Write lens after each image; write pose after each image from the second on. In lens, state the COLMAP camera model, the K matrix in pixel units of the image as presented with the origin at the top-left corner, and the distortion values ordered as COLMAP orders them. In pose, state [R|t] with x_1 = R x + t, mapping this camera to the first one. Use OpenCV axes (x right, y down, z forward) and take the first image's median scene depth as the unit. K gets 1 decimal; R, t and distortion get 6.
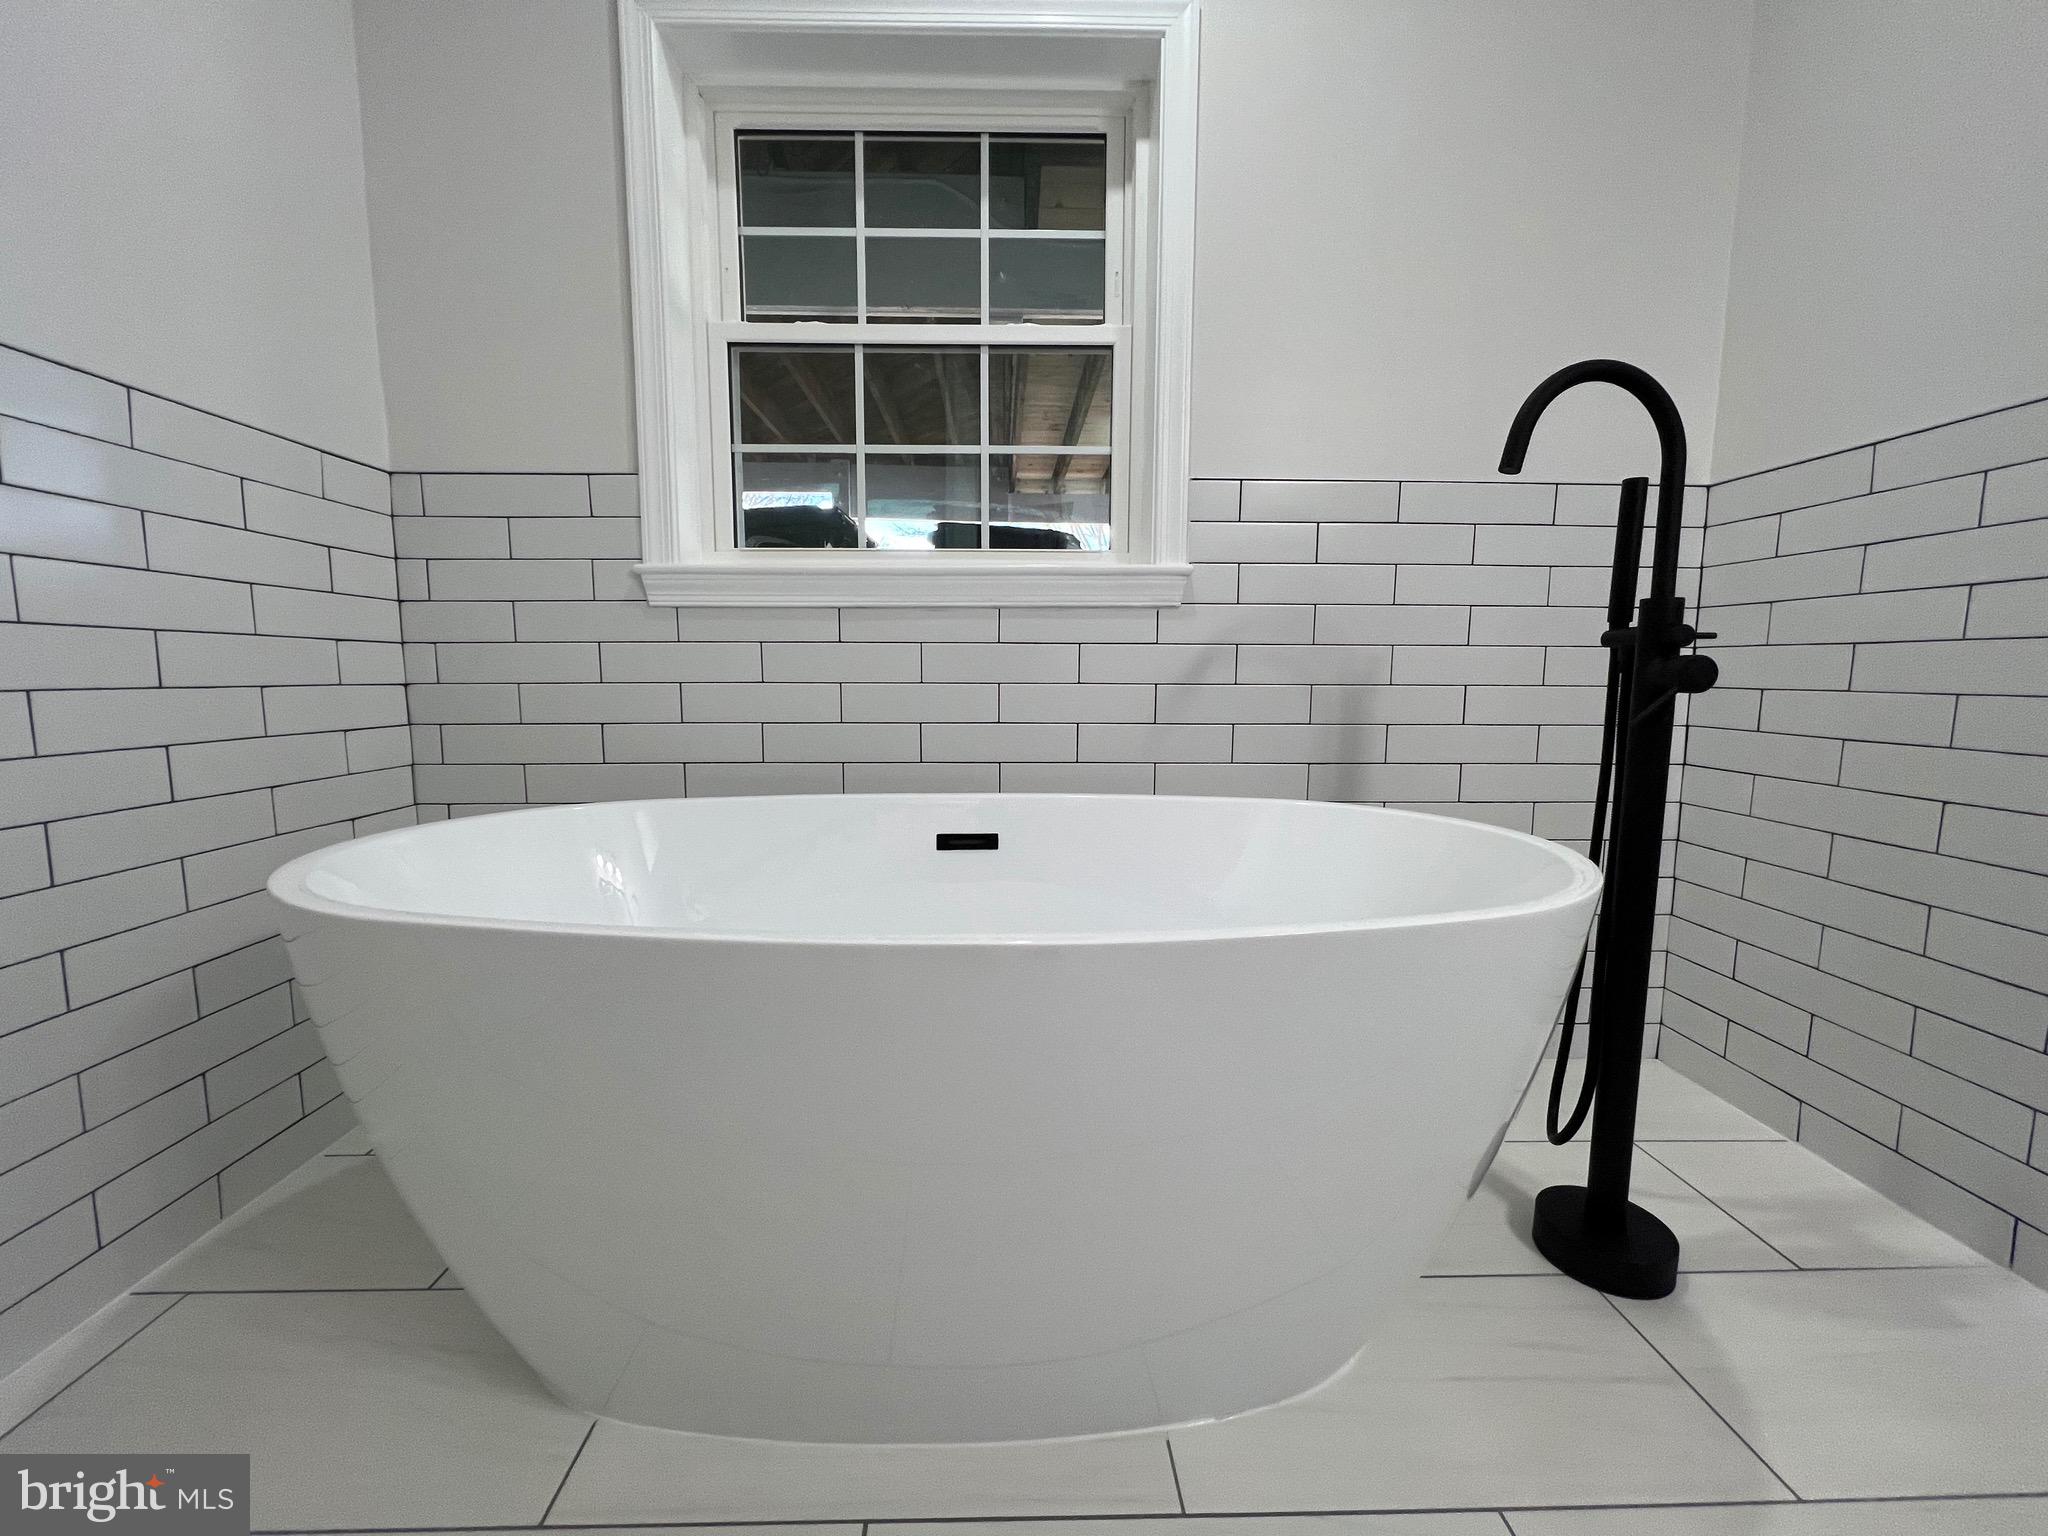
lens RADIAL K [[815.0, 0, 1019.9], [0, 815.0, 770.4], [0, 0, 1]] dist [-0.001072, -0.000229]
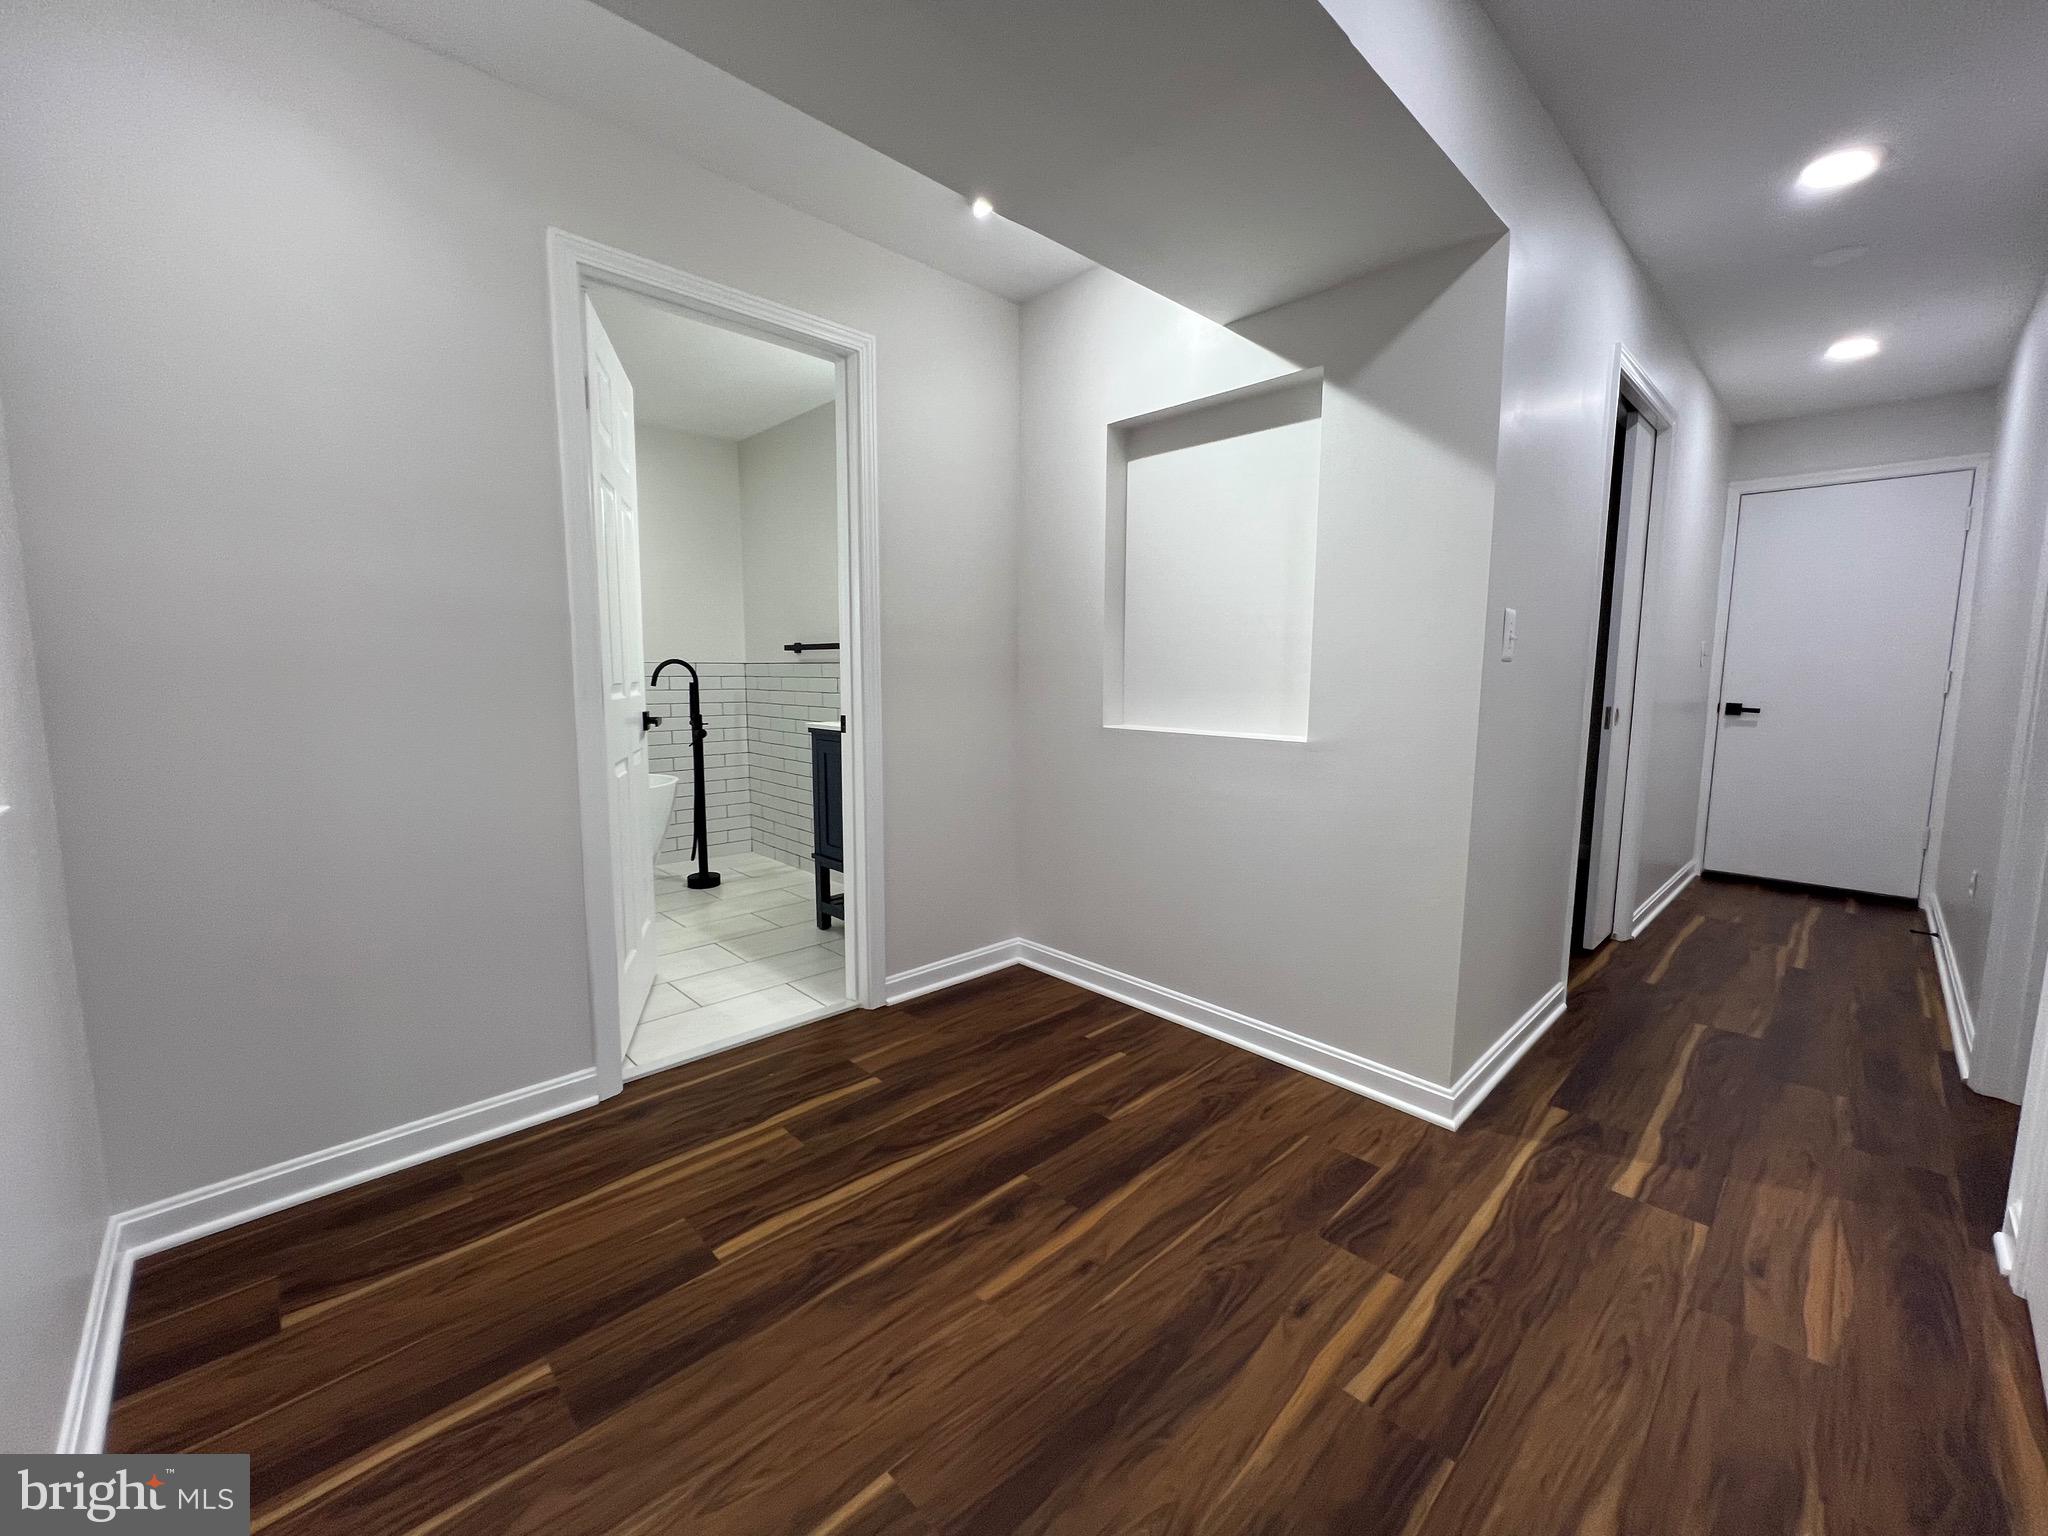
lens RADIAL K [[815.0, 0, 1035.9], [0, 815.0, 764.1], [0, 0, 1]] dist [-0.001072, -0.000229]
pose [[0.733681, -0.072771, 0.675586, -0.691835], [0.075778, 0.996809, 0.025077, 0.058130], [-0.675255, 0.032796, 0.736855, -2.934284]]
